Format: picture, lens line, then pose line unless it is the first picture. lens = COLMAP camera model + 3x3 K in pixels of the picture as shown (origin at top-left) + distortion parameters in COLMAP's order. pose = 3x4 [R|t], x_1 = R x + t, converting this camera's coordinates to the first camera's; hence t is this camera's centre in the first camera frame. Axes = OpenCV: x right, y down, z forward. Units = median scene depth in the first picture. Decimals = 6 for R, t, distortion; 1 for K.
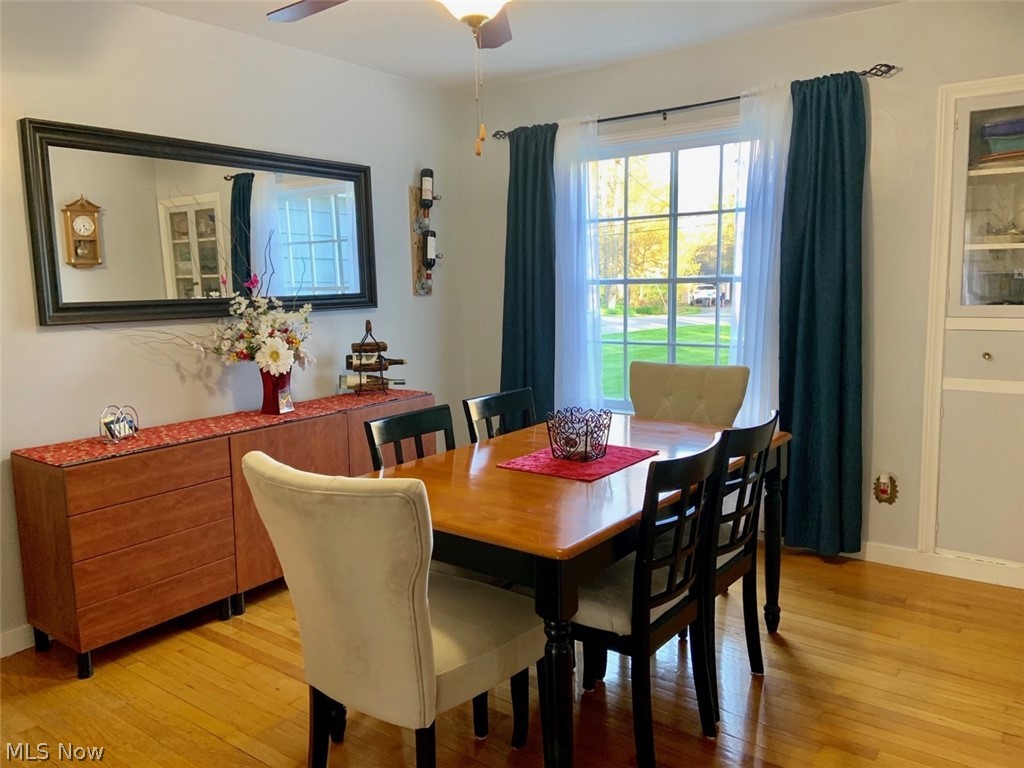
lens RADIAL K [[774.8, 0, 512.0], [0, 774.8, 384.0], [0, 0, 1]] dist [0.062178, 0.001094]
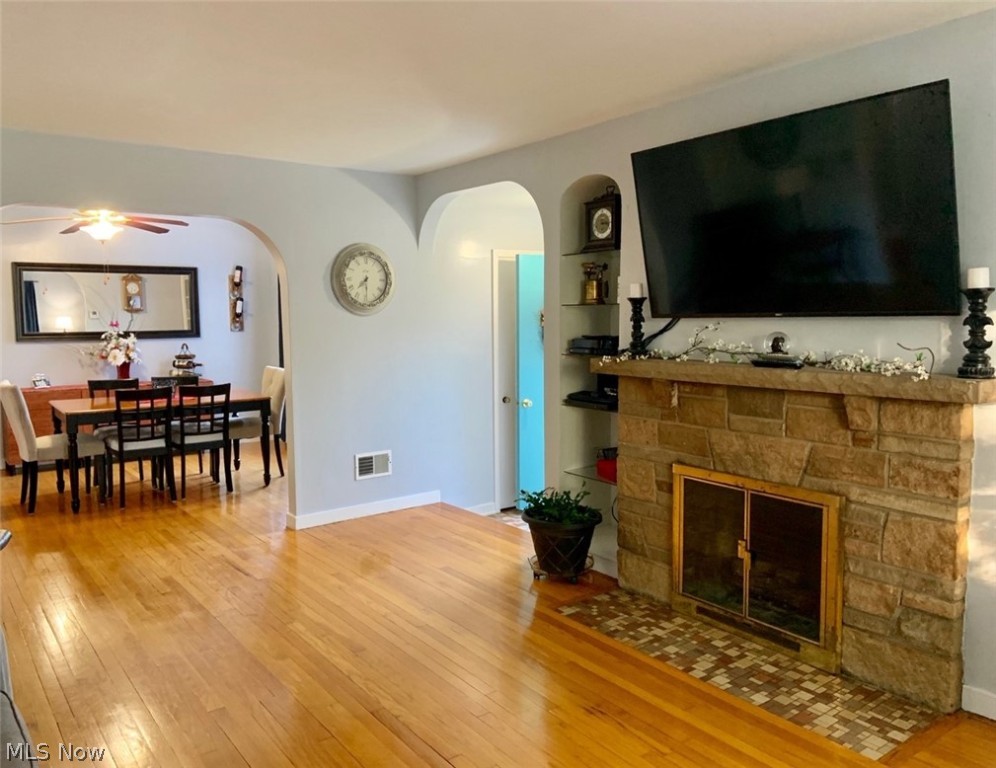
lens RADIAL K [[779.5, 0, 498.0], [0, 779.5, 384.0], [0, 0, 1]] dist [0.065753, 0.000303]
pose [[0.959134, 0.040404, -0.280052, 1.174117], [-0.052437, 0.997989, -0.035604, 0.053445], [0.278050, 0.048834, 0.959324, -0.735305]]
